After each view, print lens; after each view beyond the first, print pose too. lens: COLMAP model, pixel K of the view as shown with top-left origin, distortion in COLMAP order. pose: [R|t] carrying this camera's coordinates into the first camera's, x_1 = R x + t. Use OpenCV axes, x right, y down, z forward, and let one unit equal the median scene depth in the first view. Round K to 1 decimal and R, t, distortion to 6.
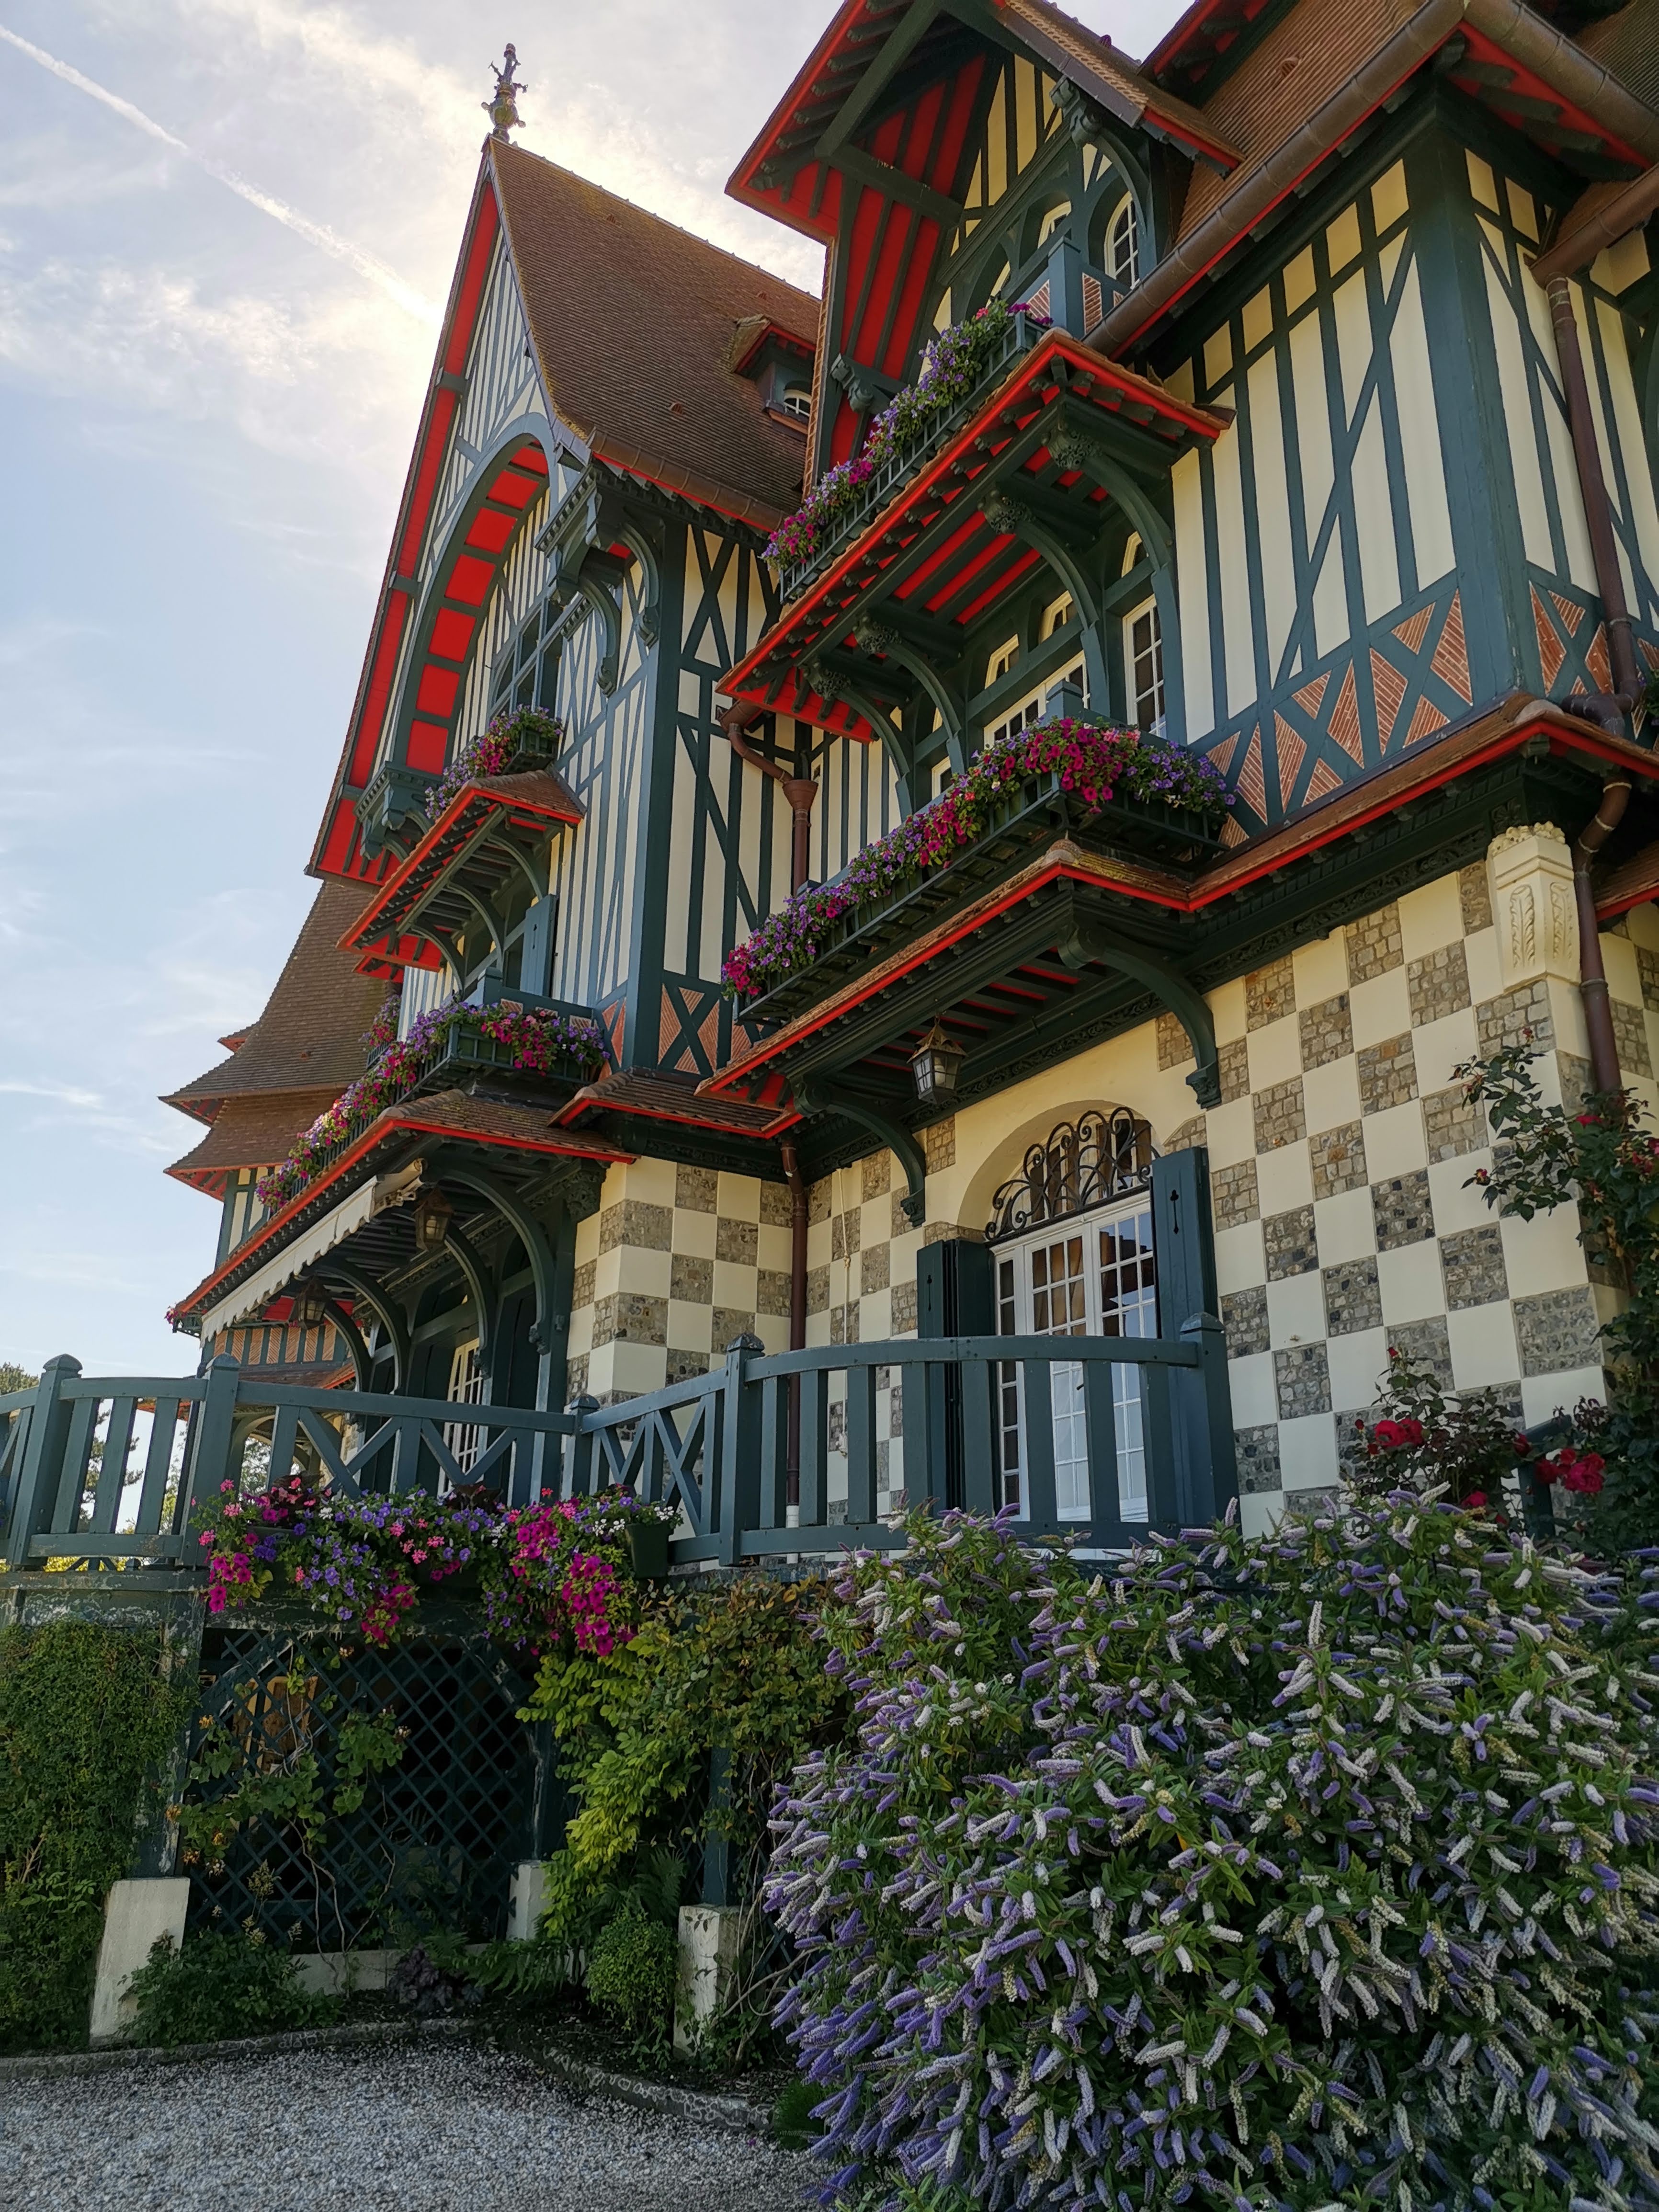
lens RADIAL K [[1662.8, 0, 834.3], [0, 1662.8, 1118.4], [0, 0, 1]] dist [0.050072, -0.021230]
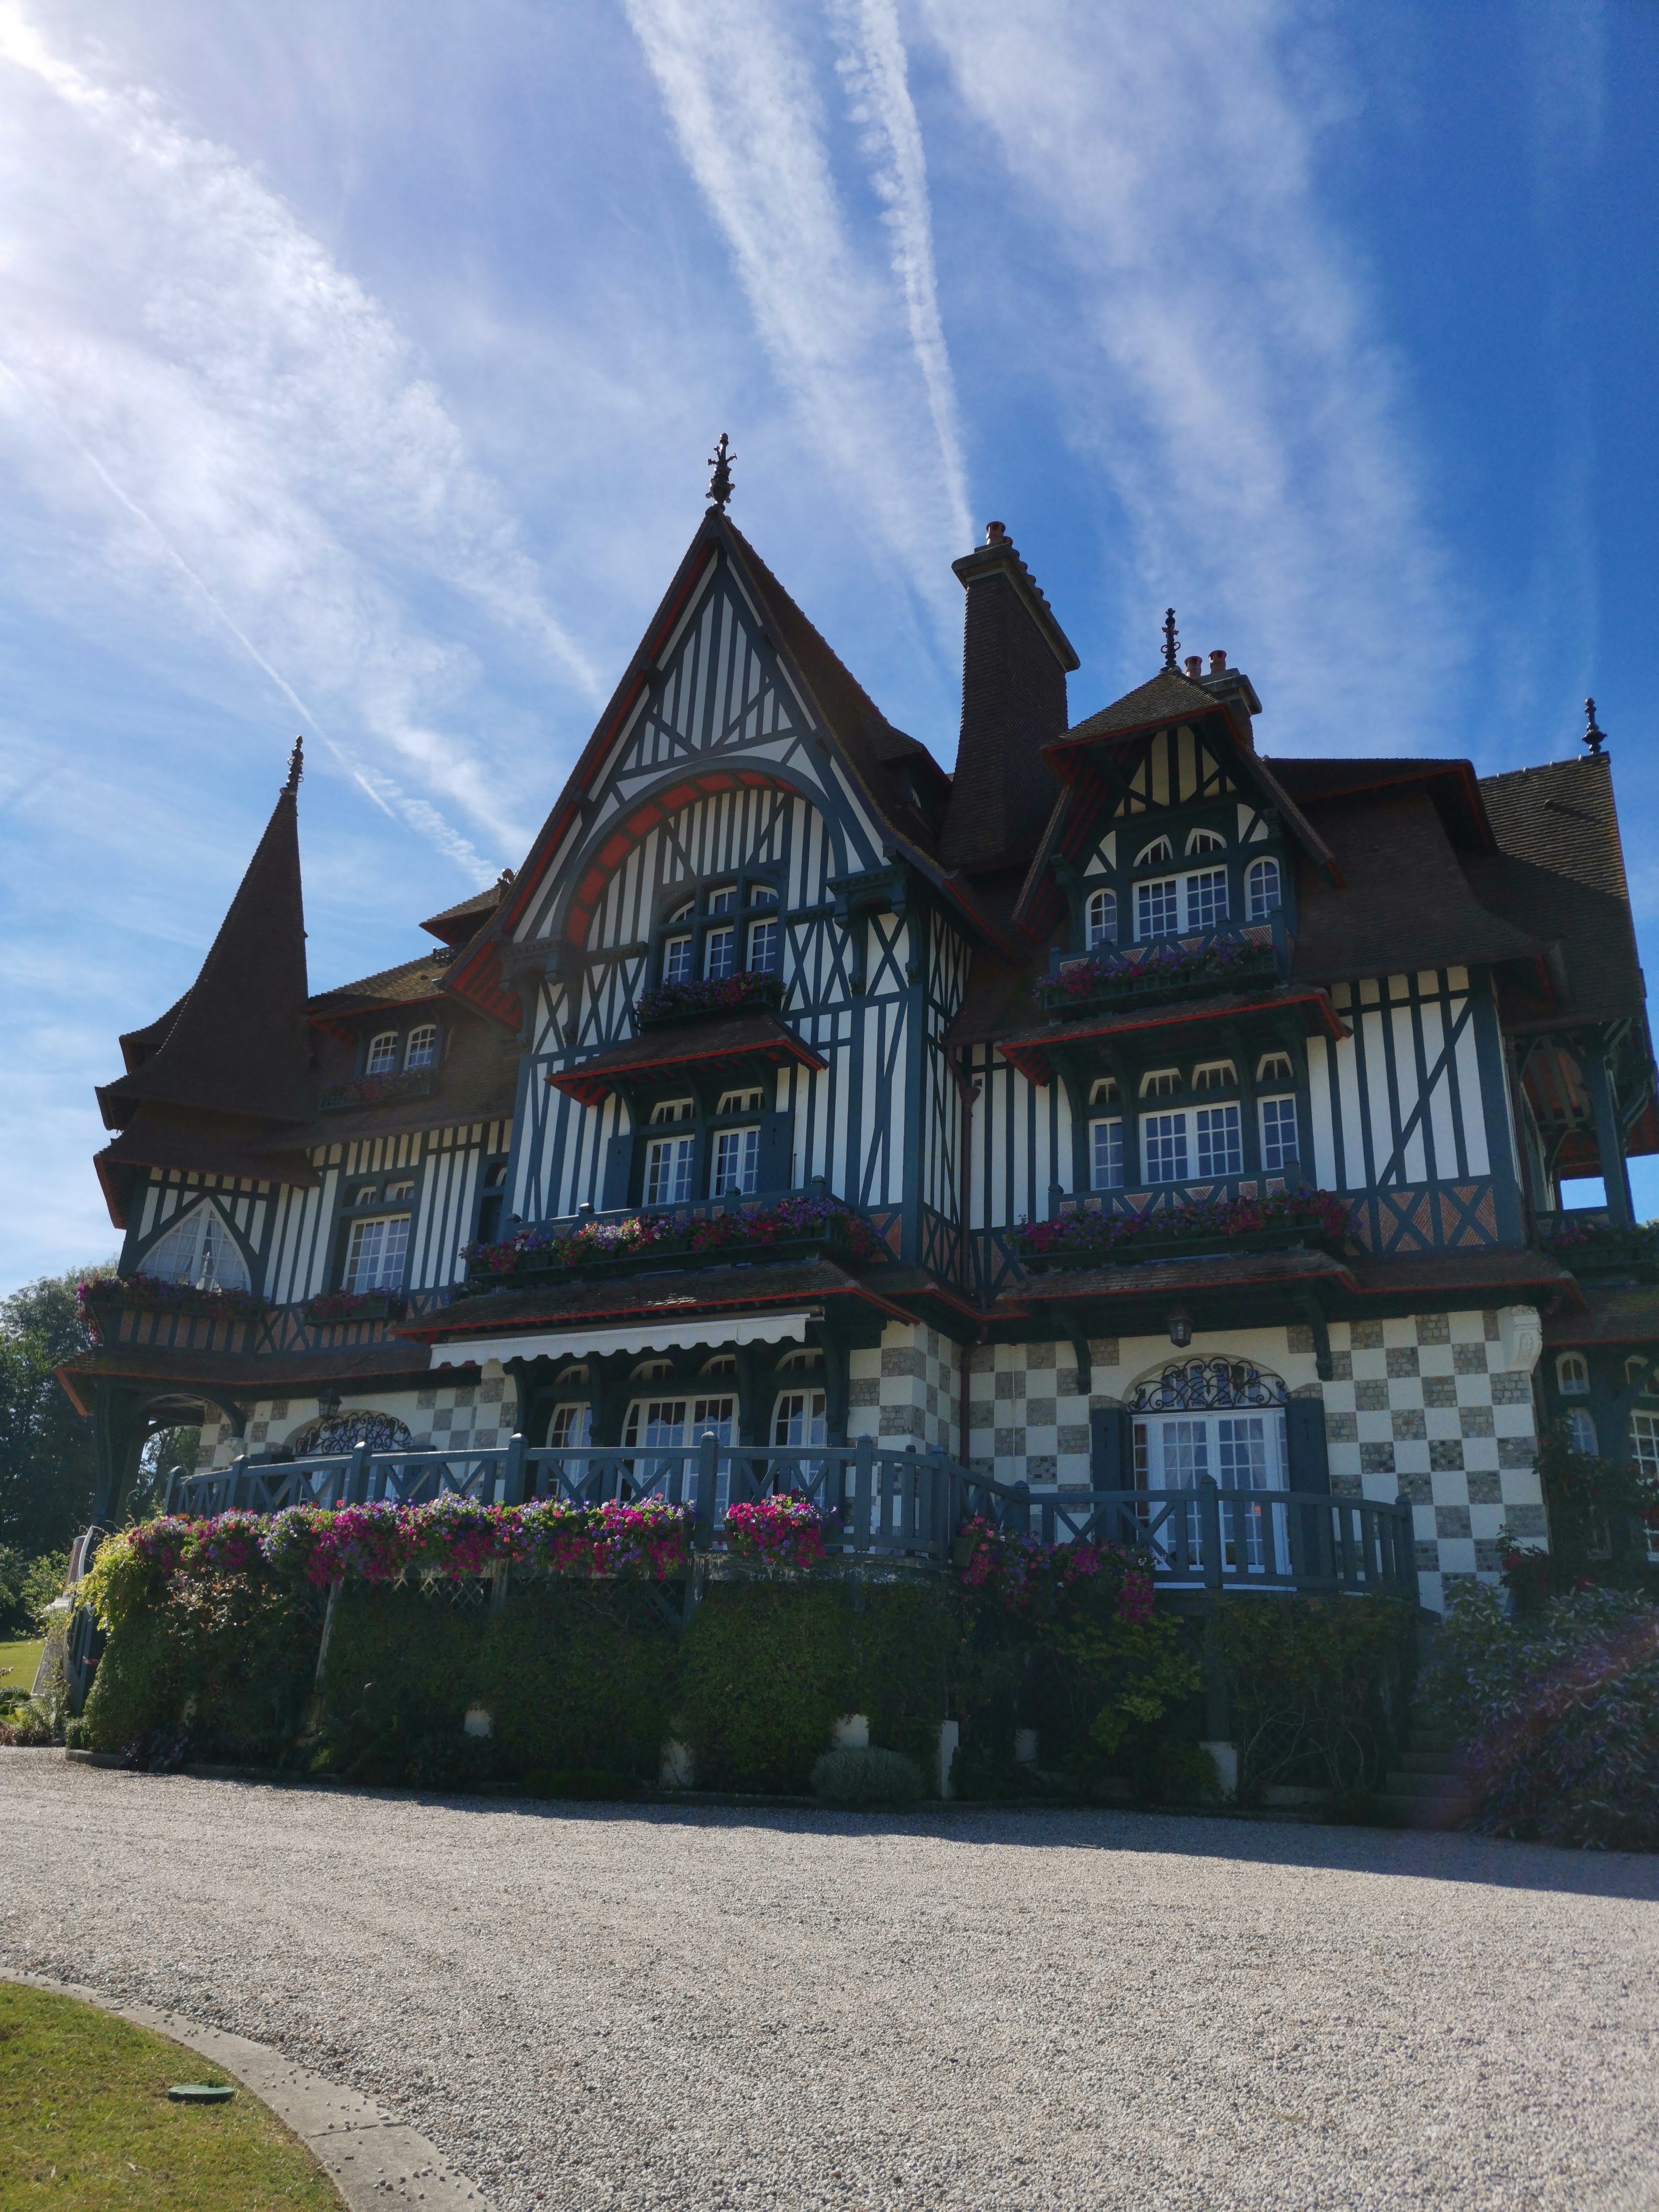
lens RADIAL K [[1662.8, 0, 817.8], [0, 1662.8, 1111.4], [0, 0, 1]] dist [0.050072, -0.021230]
pose [[0.853169, 0.212426, 0.476421, -1.315642], [-0.205075, 0.976374, -0.068099, -0.059516], [-0.479631, -0.039602, 0.876576, -0.482614]]
